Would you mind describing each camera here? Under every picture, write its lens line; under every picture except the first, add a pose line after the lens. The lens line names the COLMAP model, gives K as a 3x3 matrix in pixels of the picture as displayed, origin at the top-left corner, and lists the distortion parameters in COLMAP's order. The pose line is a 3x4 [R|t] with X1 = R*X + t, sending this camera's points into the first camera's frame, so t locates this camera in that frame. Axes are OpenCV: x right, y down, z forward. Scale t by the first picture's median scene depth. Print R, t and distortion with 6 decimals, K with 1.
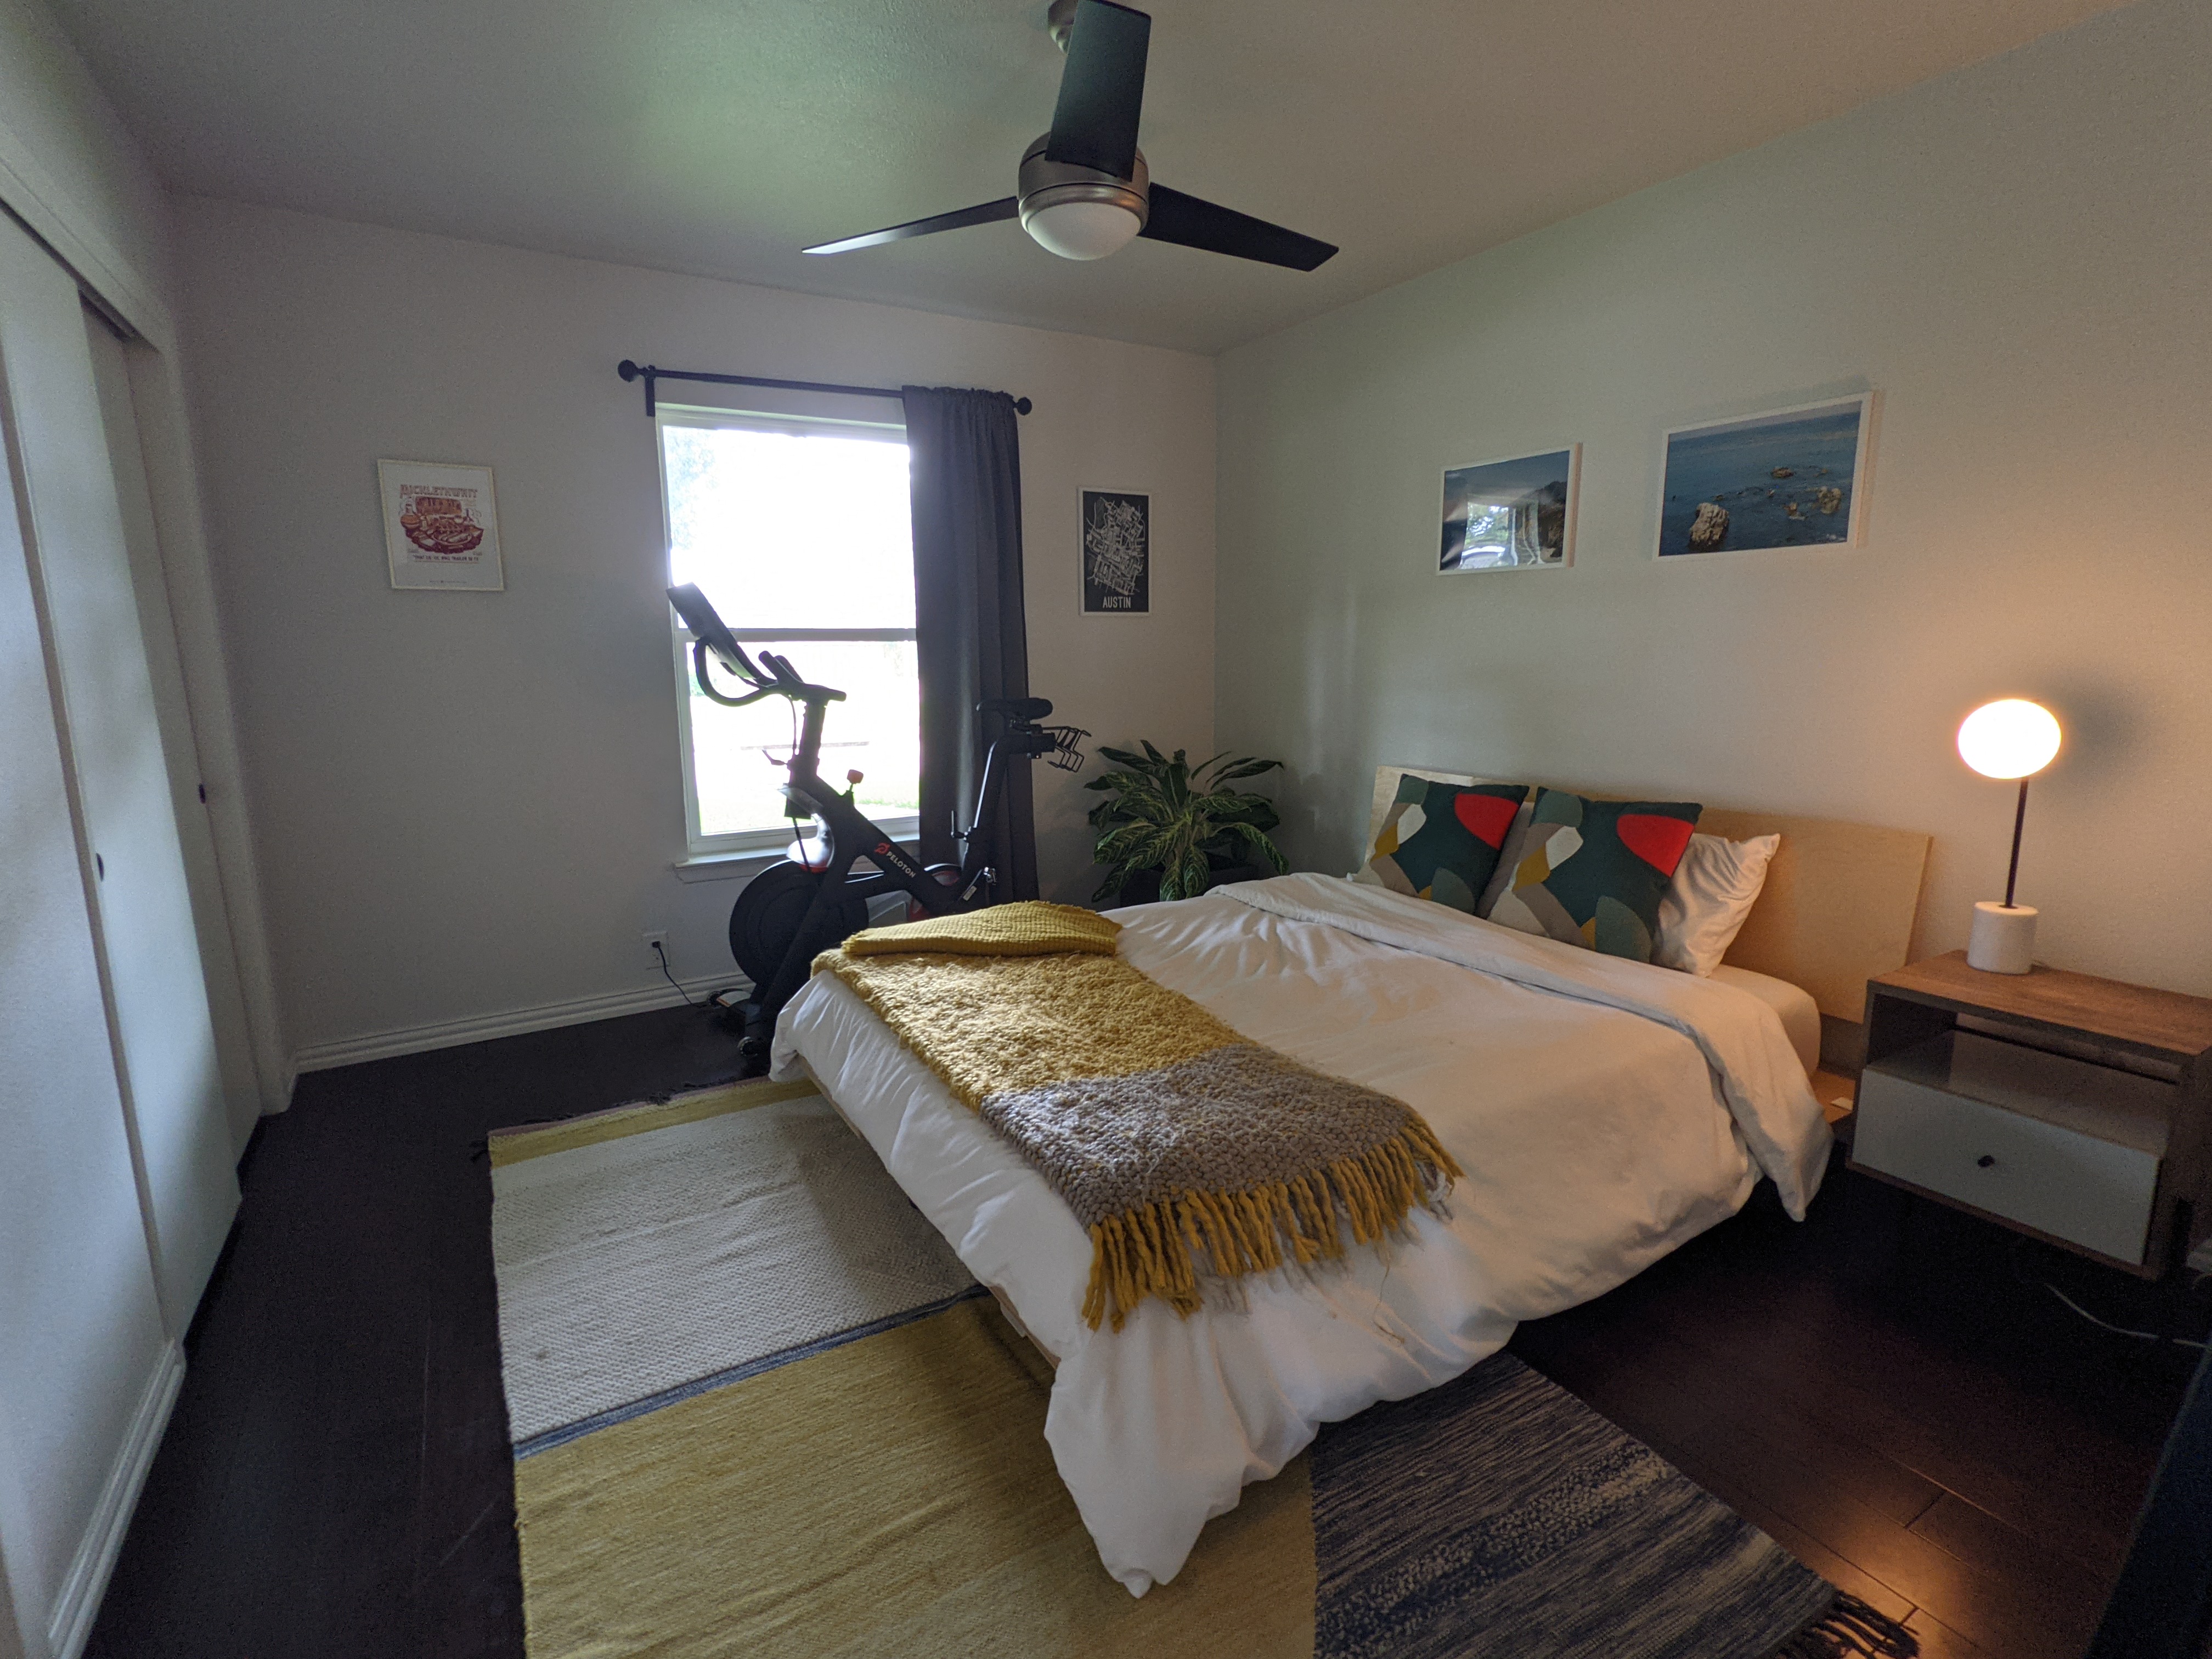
lens RADIAL K [[1054.5, 0, 1085.7], [0, 1054.5, 824.3], [0, 0, 1]] dist [-0.013142, -0.002271]
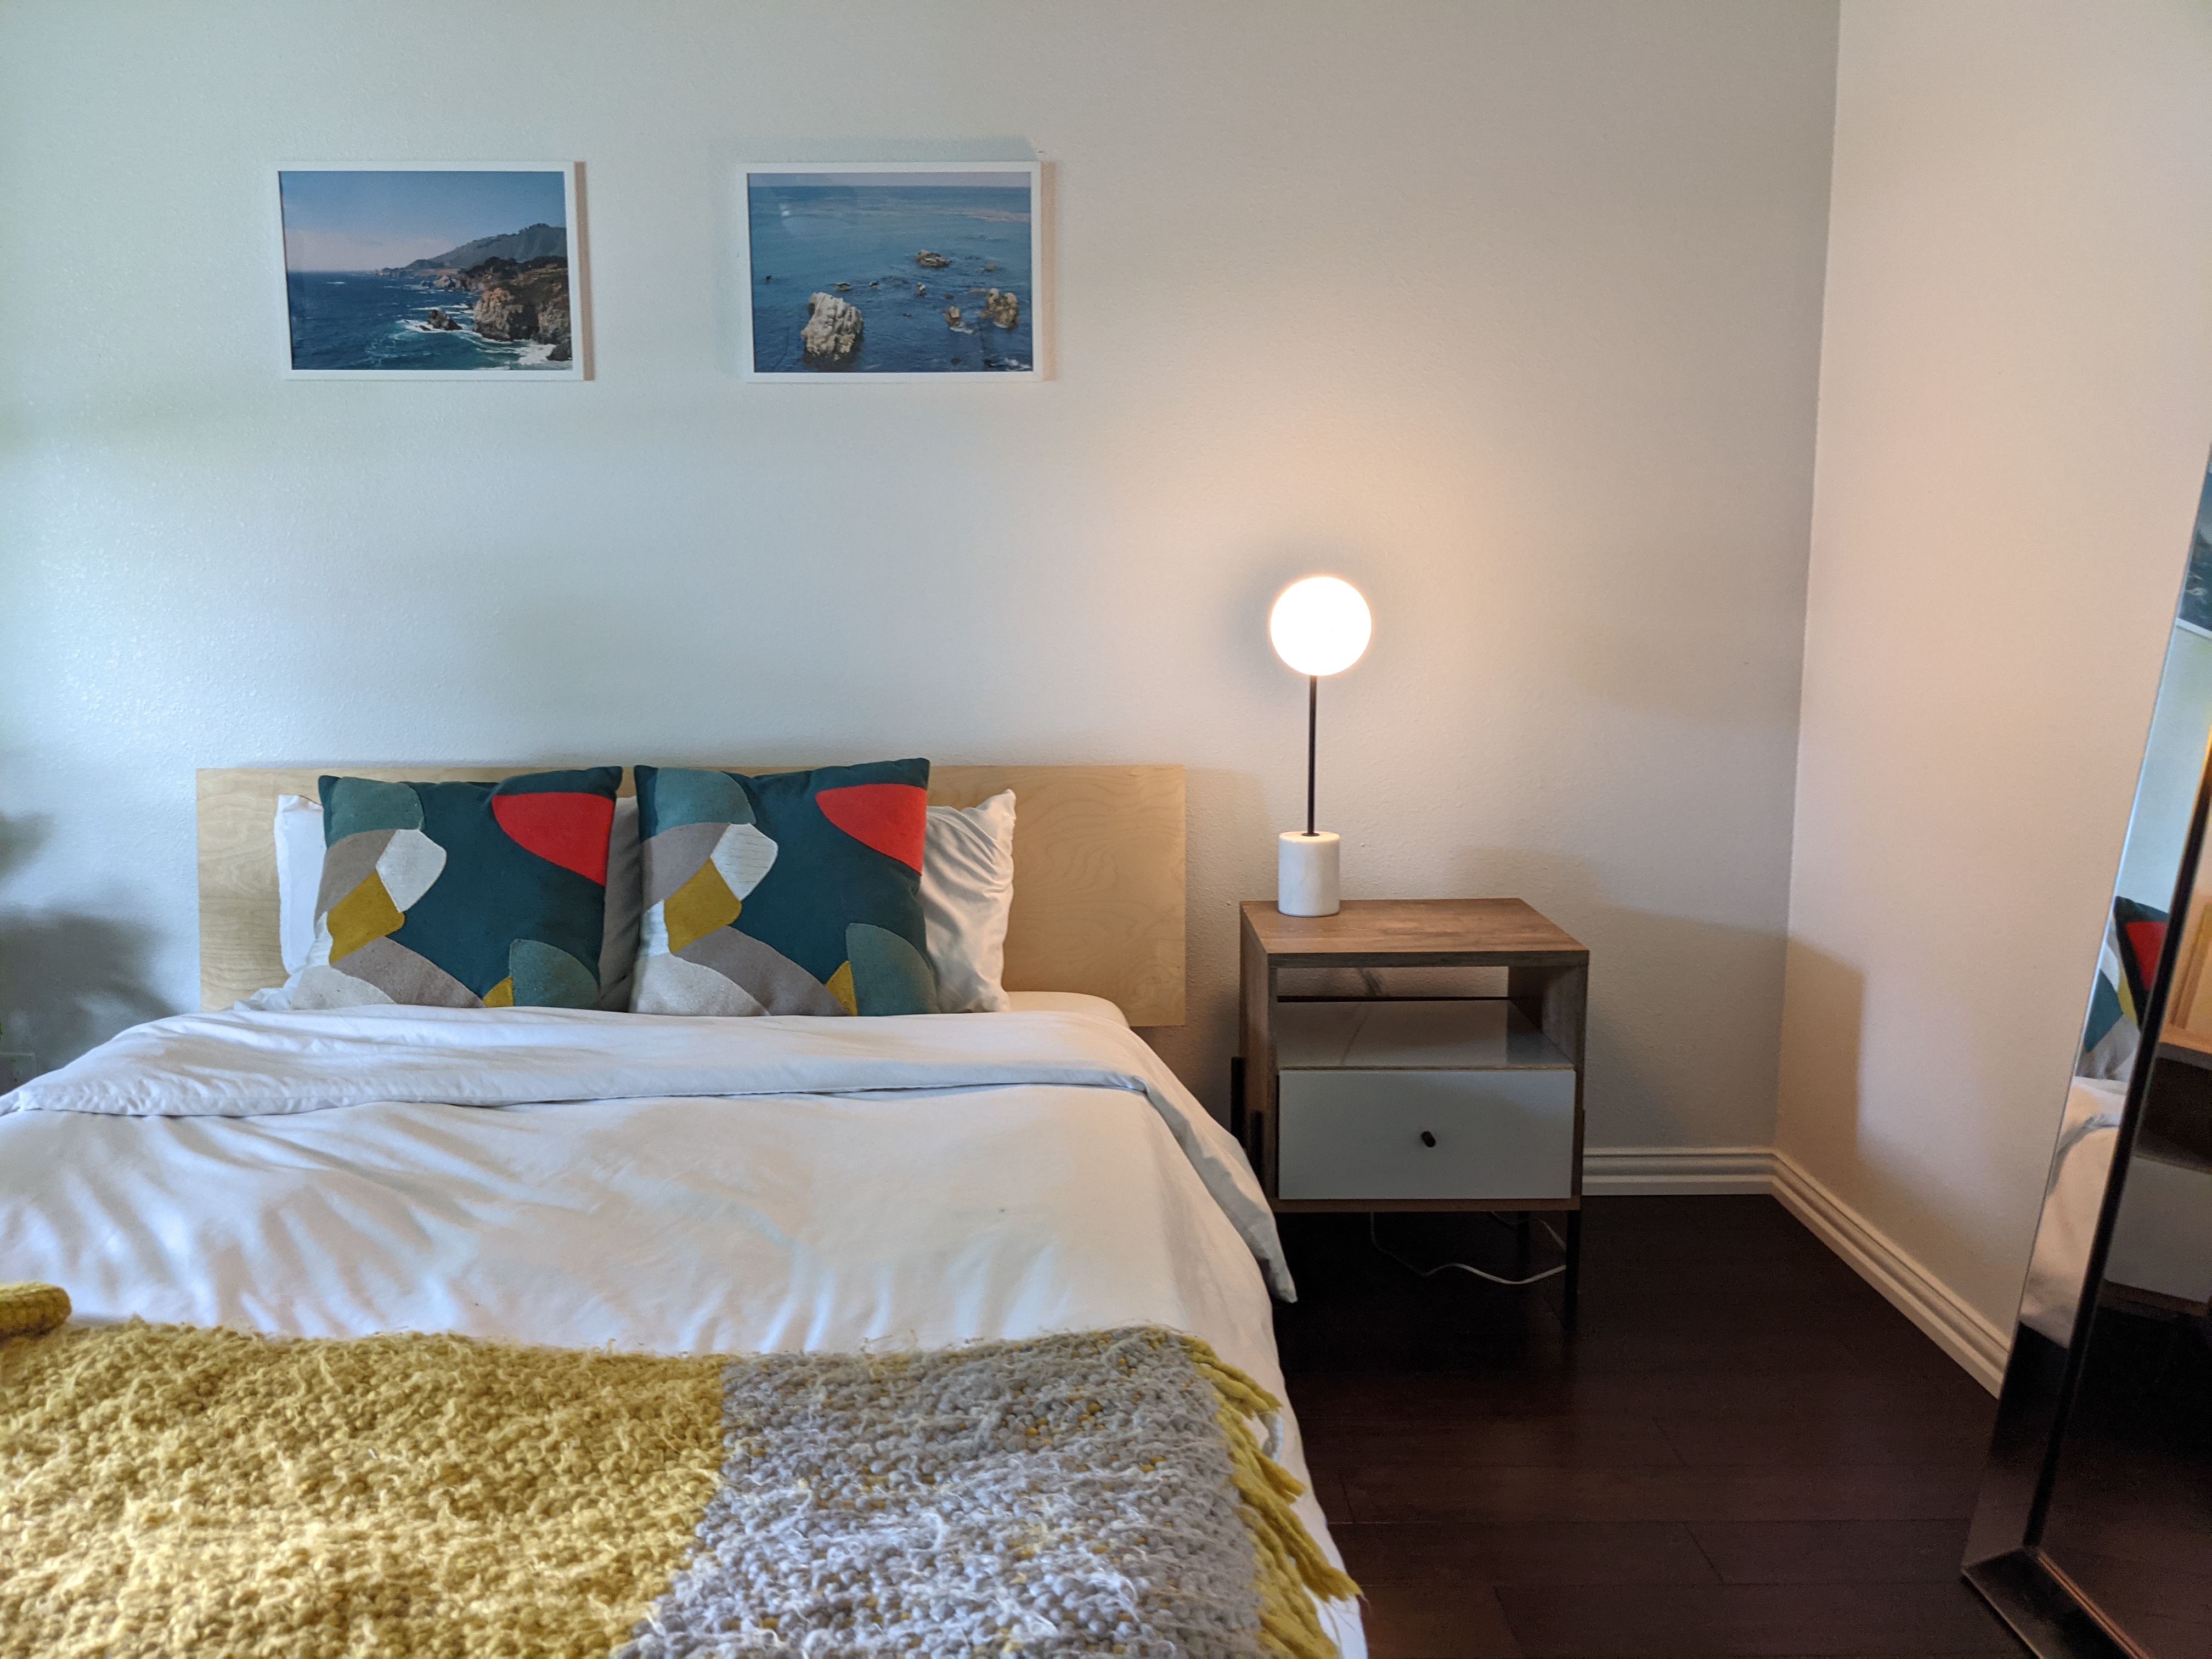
lens RADIAL K [[1727.9, 0, 1099.8], [0, 1727.9, 837.1], [0, 0, 1]] dist [0.049975, -0.086156]
pose [[0.506399, -0.140110, 0.850840, -0.281179], [0.146183, 0.986378, 0.075425, -0.036348], [-0.849818, 0.086183, 0.519983, 0.348699]]
